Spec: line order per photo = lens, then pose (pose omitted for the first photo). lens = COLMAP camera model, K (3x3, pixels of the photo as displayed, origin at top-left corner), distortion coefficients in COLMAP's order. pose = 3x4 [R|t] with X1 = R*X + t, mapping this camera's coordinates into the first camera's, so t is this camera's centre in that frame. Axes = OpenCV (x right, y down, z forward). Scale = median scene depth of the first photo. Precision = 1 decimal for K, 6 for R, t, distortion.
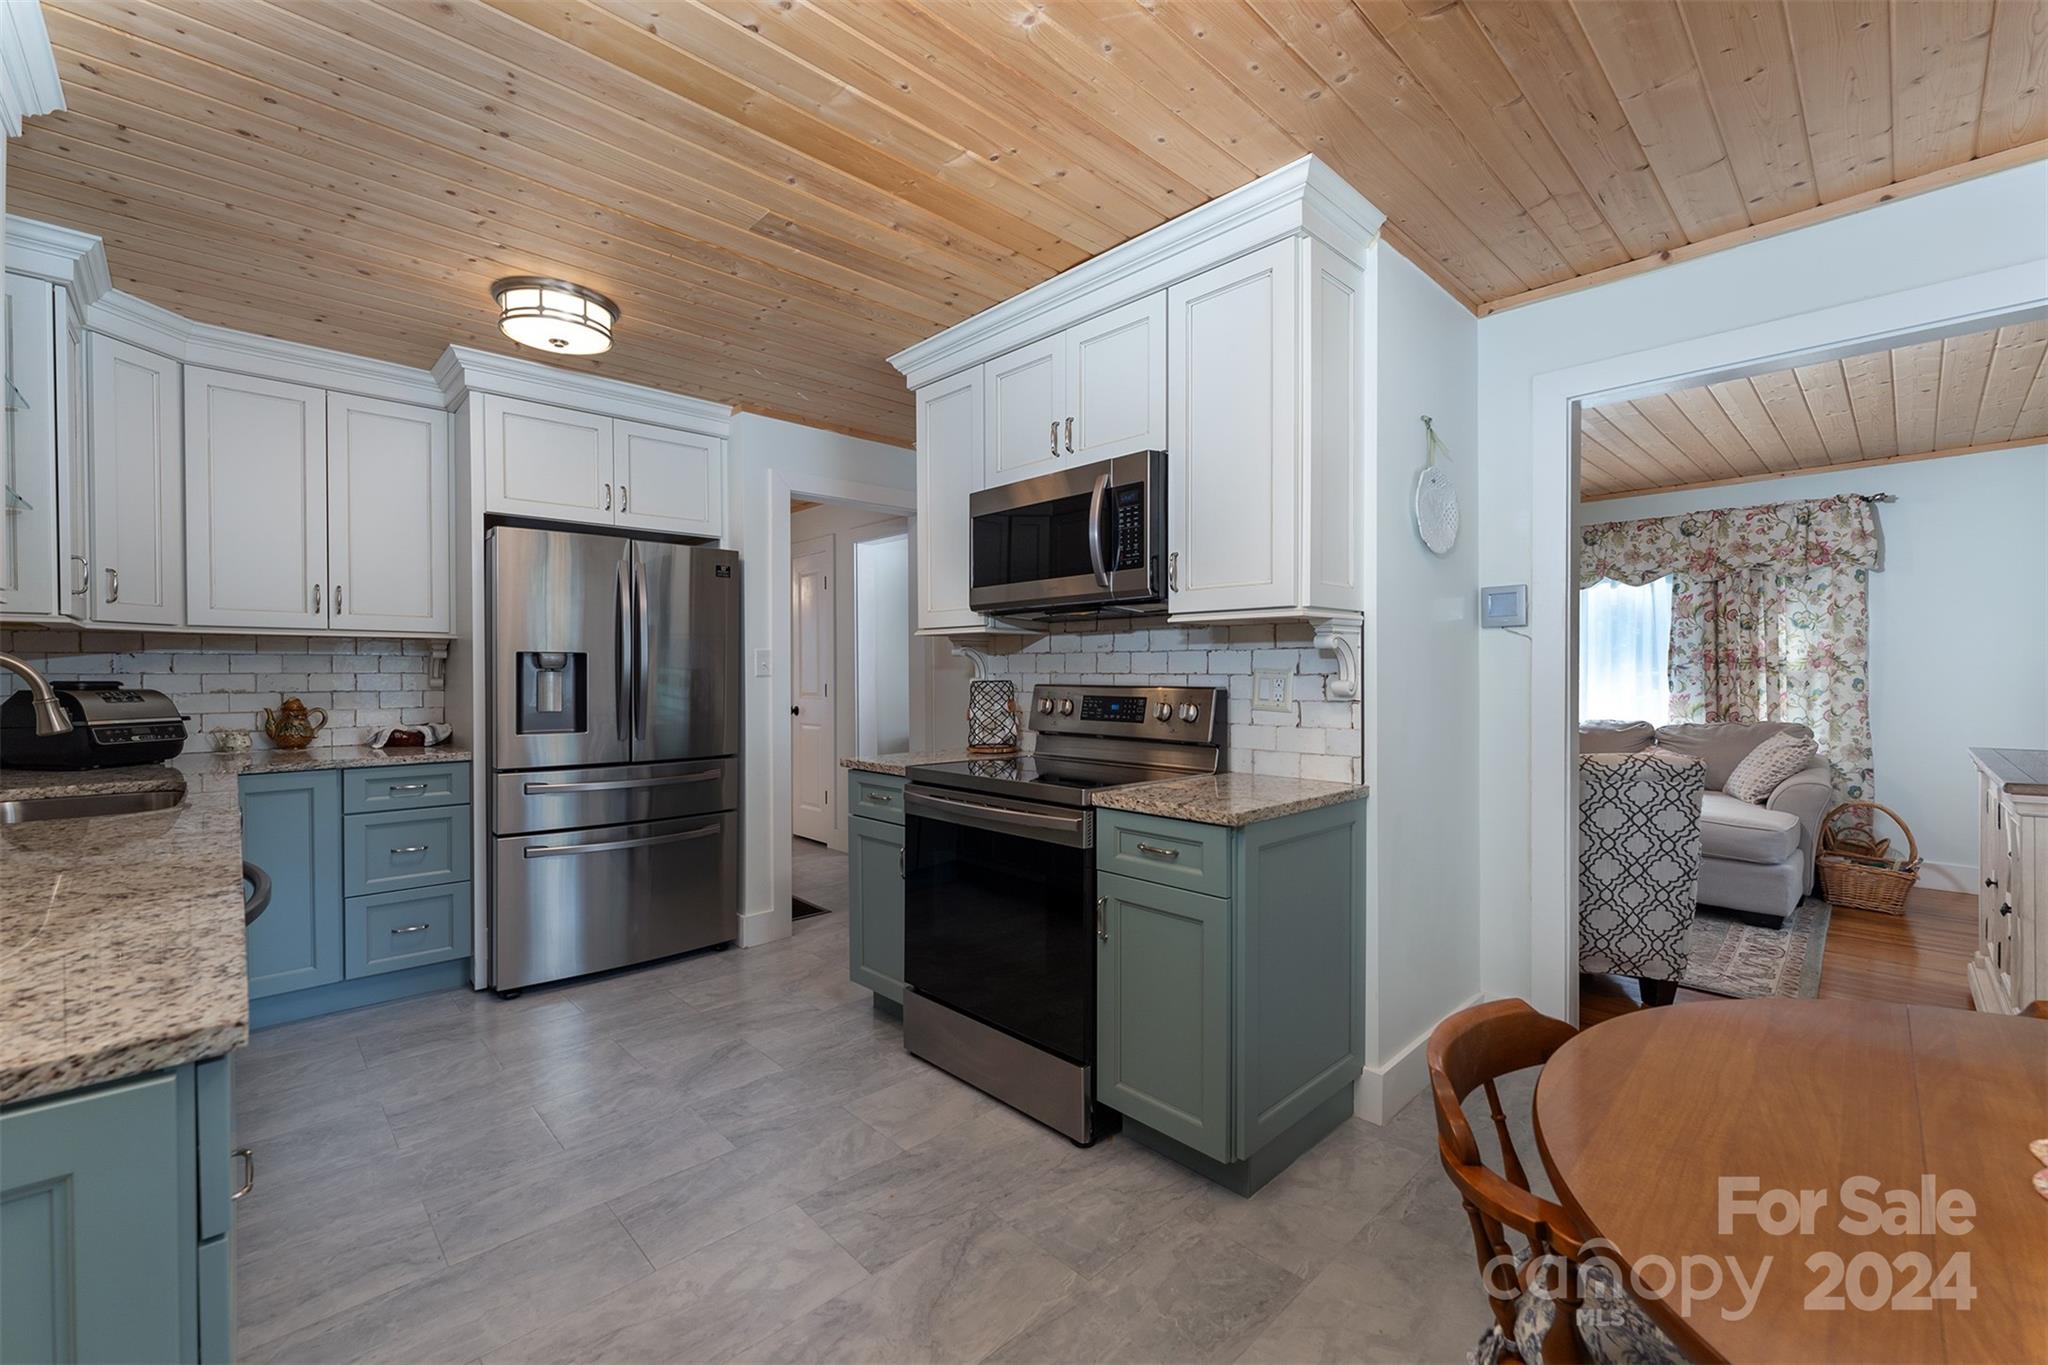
lens RADIAL K [[831.7, 0, 999.1], [0, 831.7, 676.8], [0, 0, 1]] dist [0.000006, 0.000265]
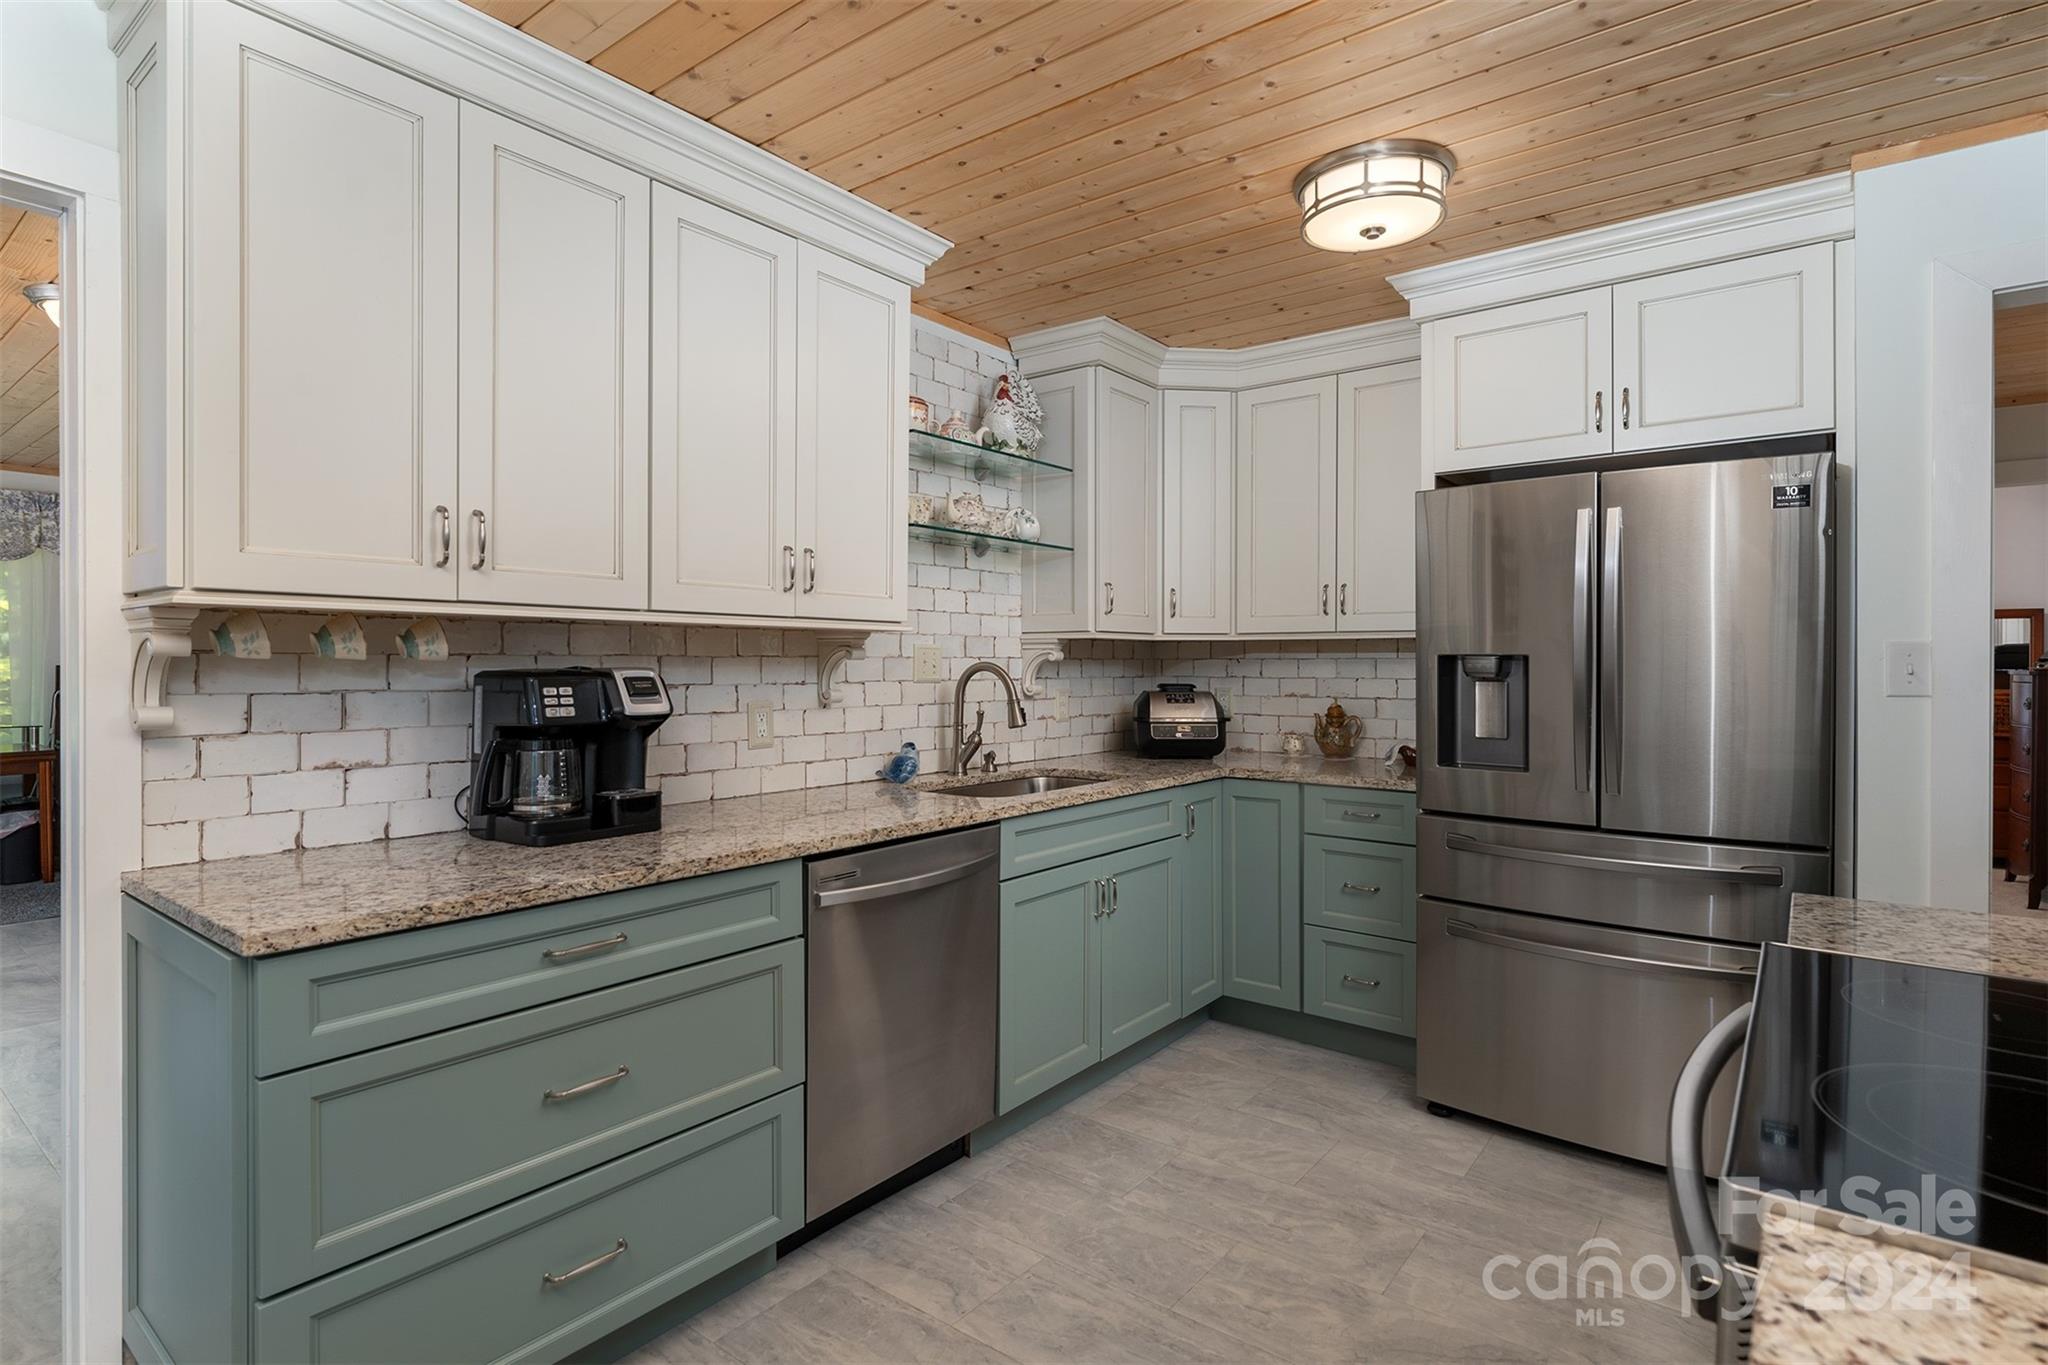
lens RADIAL K [[1008.8, 0, 1024.8], [0, 1008.8, 669.3], [0, 0, 1]] dist [-0.002545, -0.001063]
pose [[0.171284, 0.006137, -0.985203, 0.266544], [-0.006829, 0.999964, 0.005041, -0.020275], [0.985198, 0.005864, 0.171320, 0.508020]]
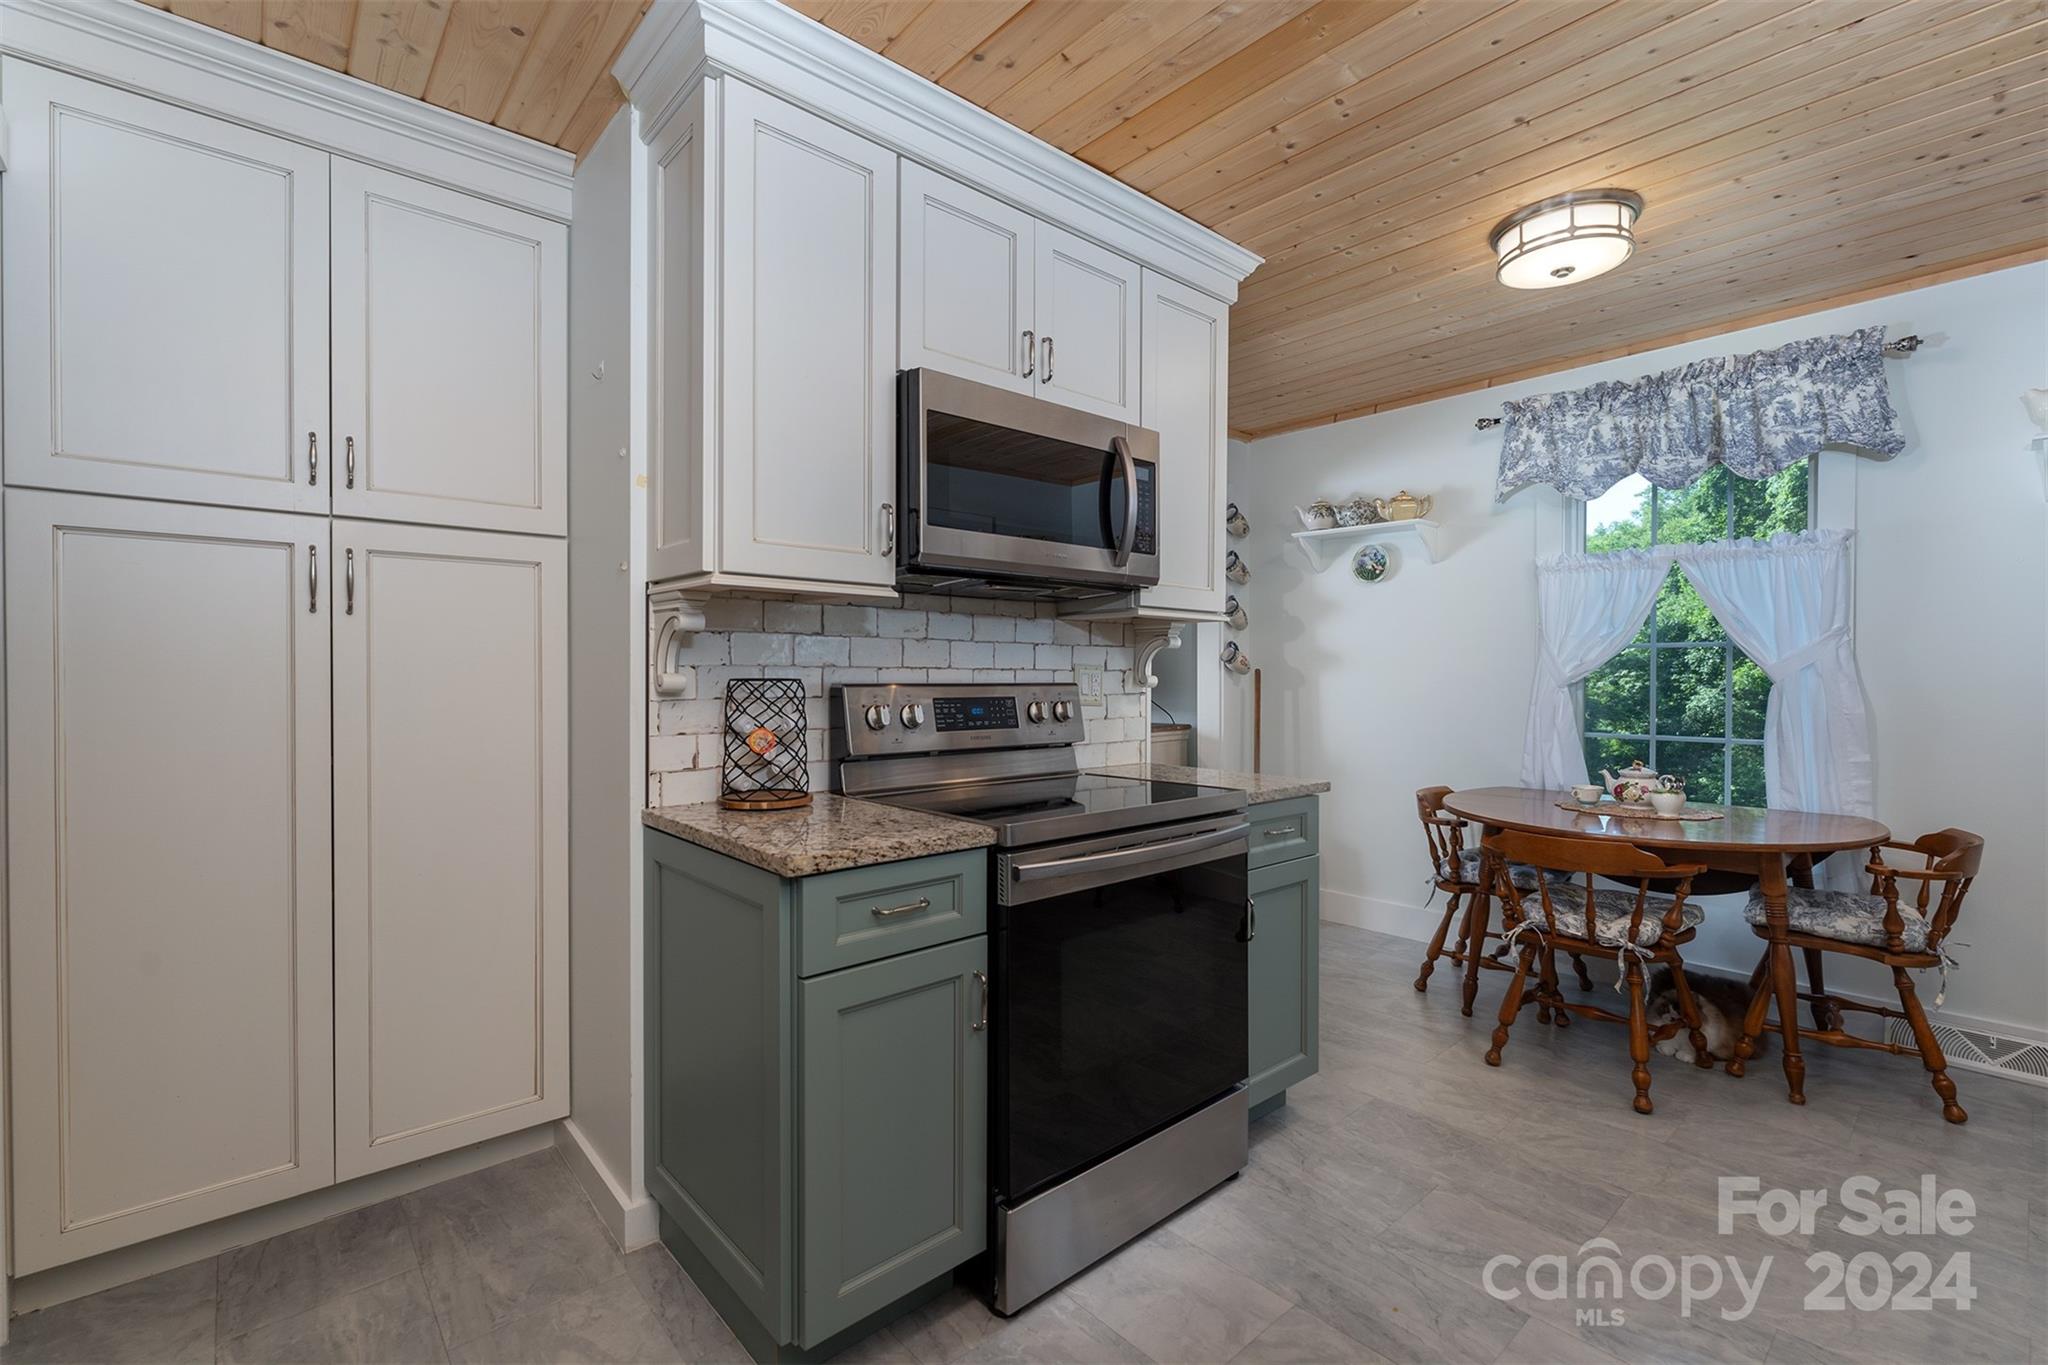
lens RADIAL K [[902.9, 0, 1040.7], [0, 902.9, 675.2], [0, 0, 1]] dist [-0.001957, -0.000449]
pose [[0.011558, 0.001119, 0.999933, -0.647013], [0.003159, 0.999994, -0.001156, 0.003566], [-0.999928, 0.003172, 0.011554, 0.853560]]
